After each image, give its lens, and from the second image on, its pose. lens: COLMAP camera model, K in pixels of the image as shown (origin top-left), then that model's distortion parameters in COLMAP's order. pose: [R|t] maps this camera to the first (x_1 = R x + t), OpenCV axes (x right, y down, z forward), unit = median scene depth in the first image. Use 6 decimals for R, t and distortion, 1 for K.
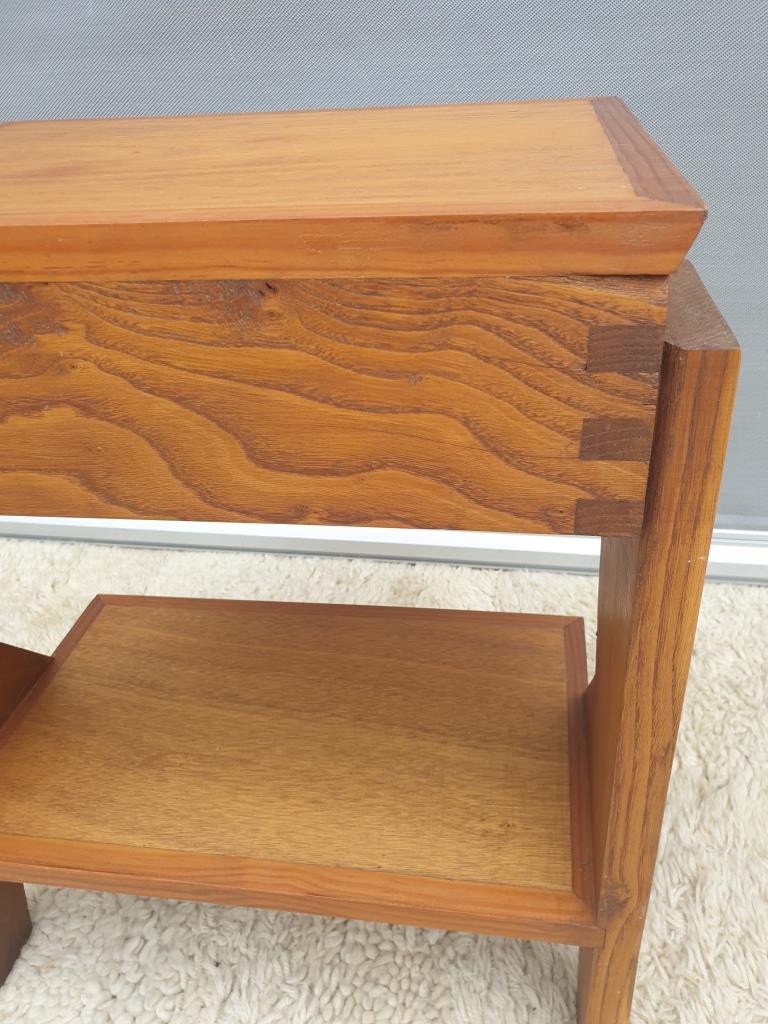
lens RADIAL K [[783.5, 0, 382.9], [0, 783.5, 492.1], [0, 0, 1]] dist [-0.014611, 0.025789]
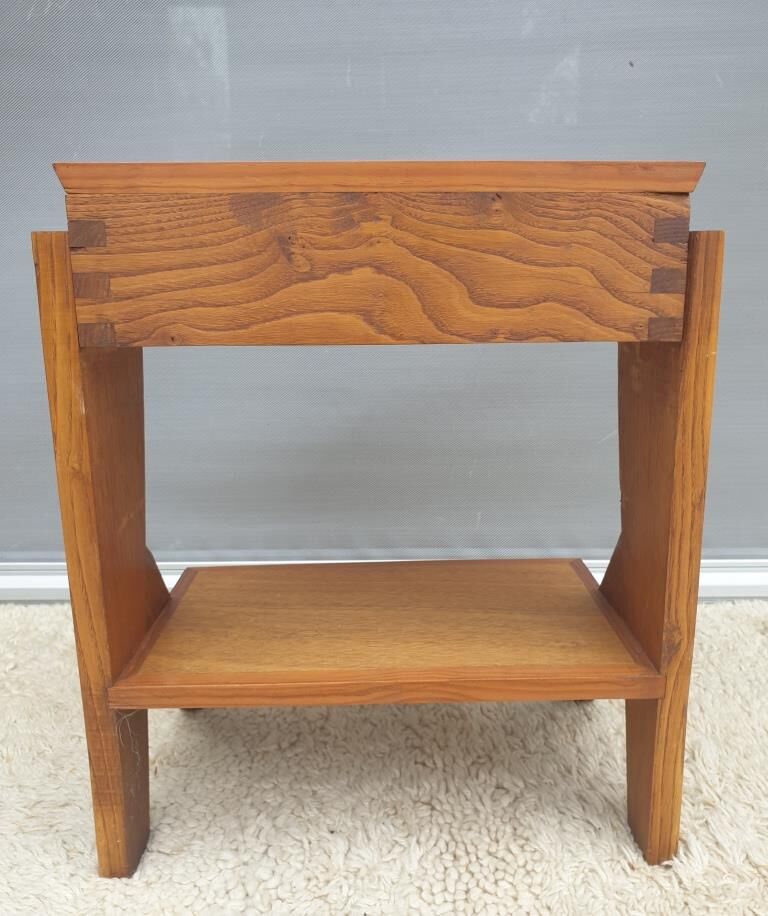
lens RADIAL K [[746.7, 0, 385.9], [0, 746.7, 443.2], [0, 0, 1]] dist [-0.006181, -0.002062]
pose [[0.986332, 0.011540, 0.164365, -0.499547], [0.040008, 0.950917, -0.306850, 0.616429], [-0.159838, 0.309231, 0.937458, -0.360802]]
